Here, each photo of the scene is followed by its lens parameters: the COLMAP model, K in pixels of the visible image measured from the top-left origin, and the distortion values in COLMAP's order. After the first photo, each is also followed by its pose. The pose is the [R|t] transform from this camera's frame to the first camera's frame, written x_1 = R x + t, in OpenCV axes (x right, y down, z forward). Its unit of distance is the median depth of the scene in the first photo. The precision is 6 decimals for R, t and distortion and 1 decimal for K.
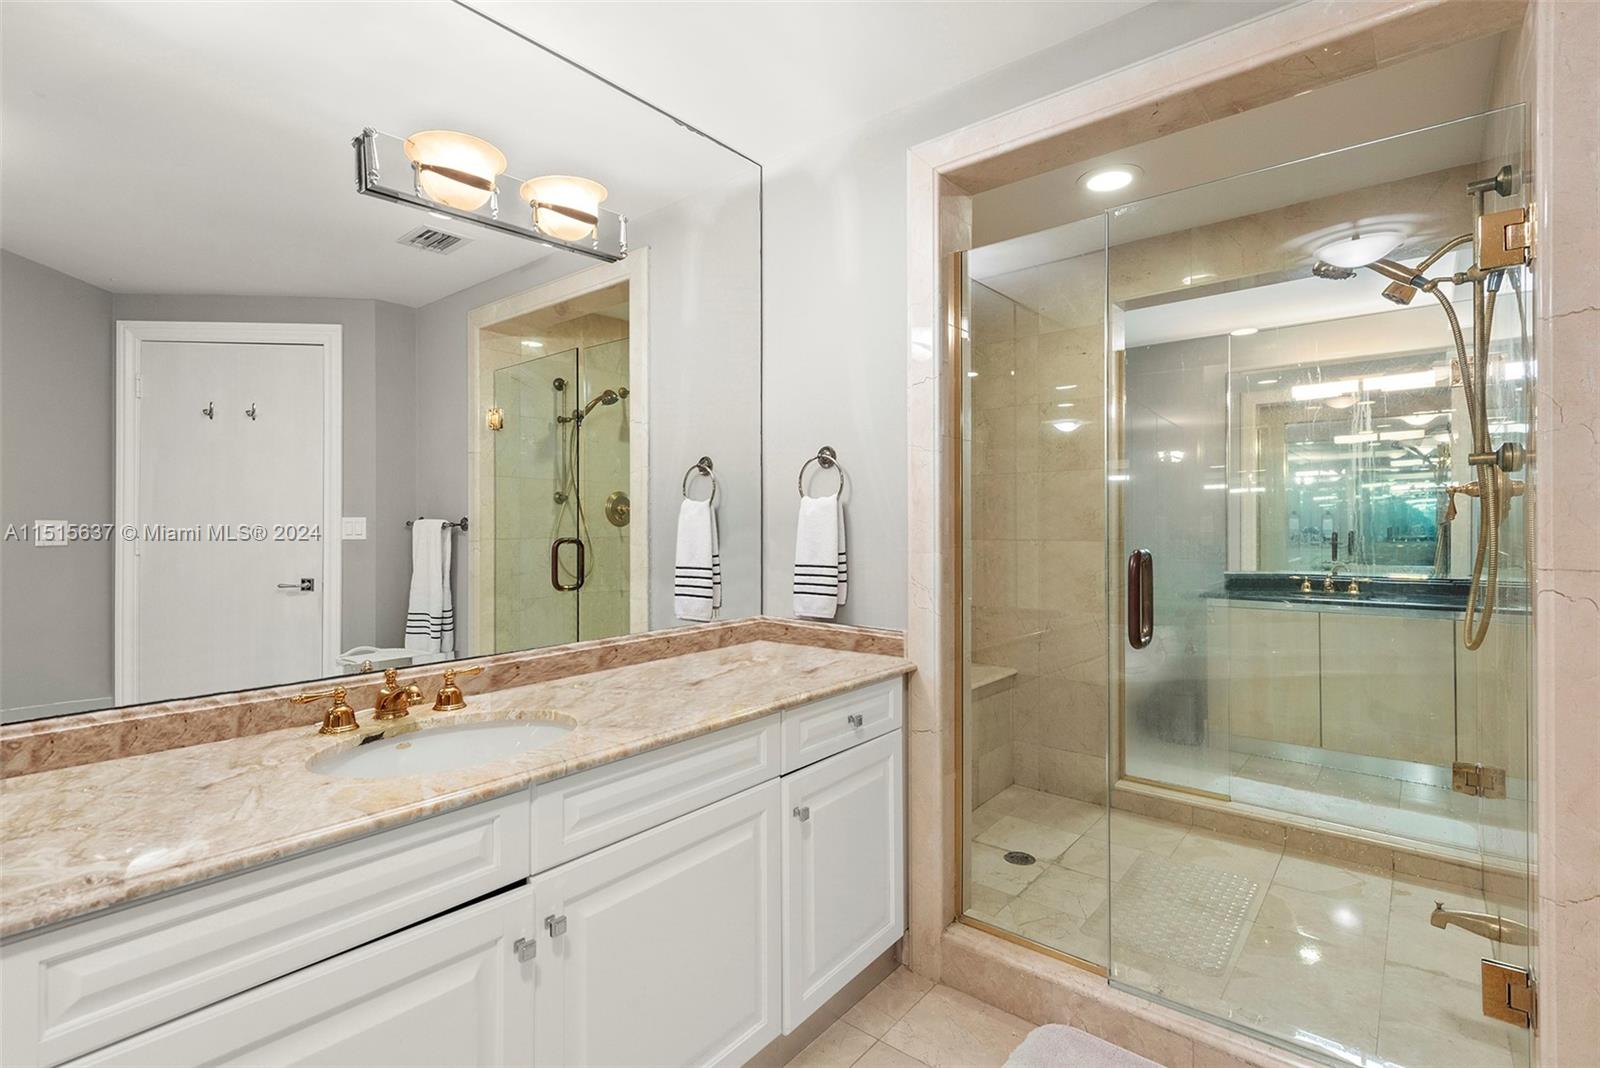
lens RADIAL K [[745.7, 0, 793.8], [0, 745.7, 526.8], [0, 0, 1]] dist [0.001677, -0.001509]
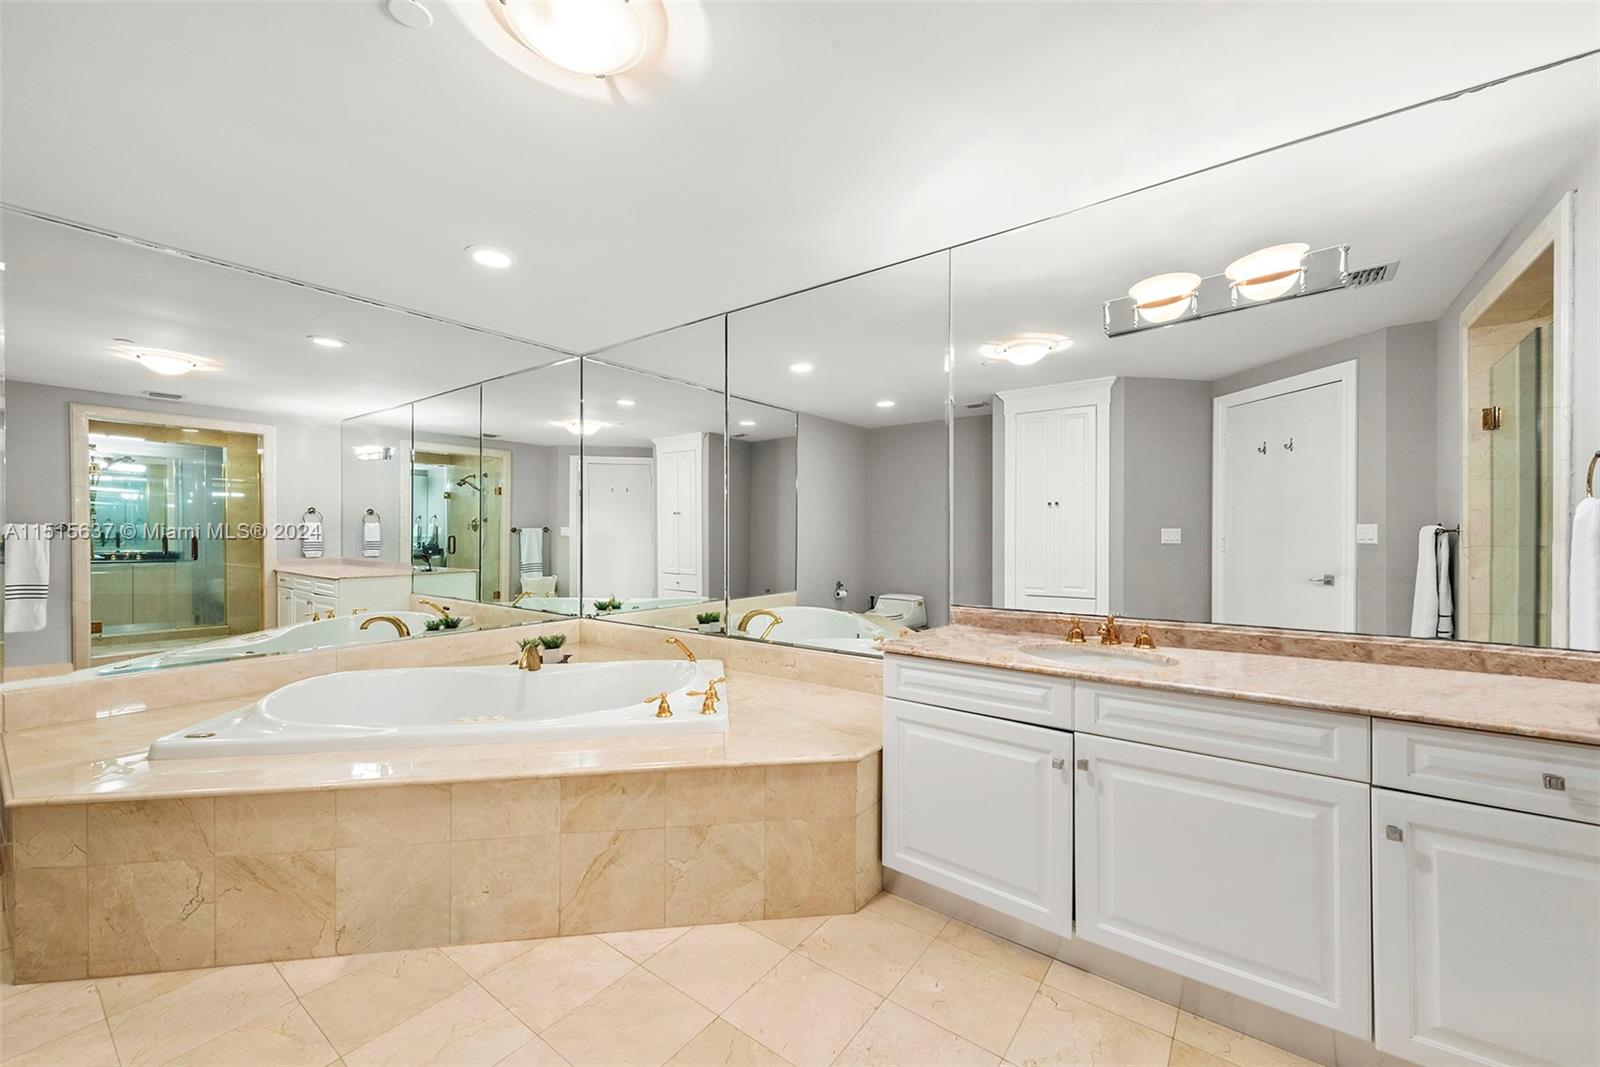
lens RADIAL K [[626.9, 0, 799.6], [0, 626.9, 532.0], [0, 0, 1]] dist [0.017202, -0.001157]
pose [[0.044742, -0.000332, -0.998999, 0.523462], [-0.000359, 1.000000, -0.000348, -0.000389], [0.998999, 0.000375, 0.044742, 0.133582]]
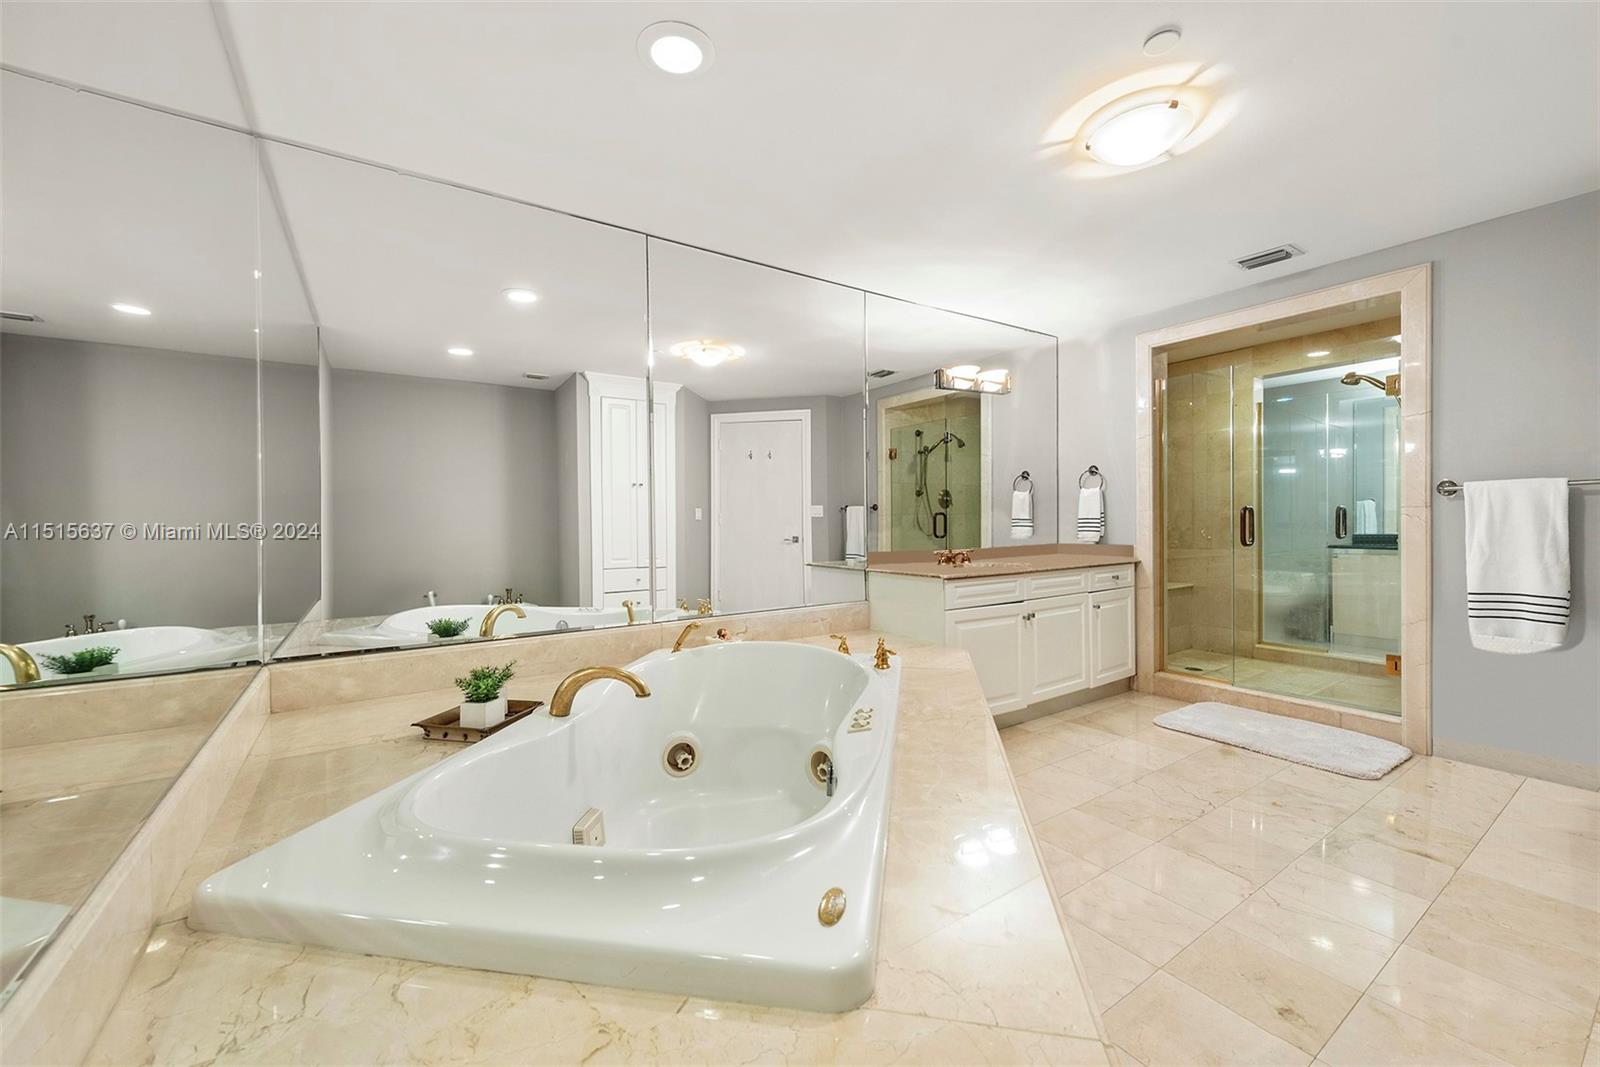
lens RADIAL K [[626.9, 0, 802.4], [0, 626.9, 532.0], [0, 0, 1]] dist [0.017202, -0.001157]
pose [[0.962304, -0.005963, -0.271912, -0.258089], [0.010751, 0.999812, 0.016123, 0.047072], [0.271764, -0.018439, 0.962187, -0.959570]]
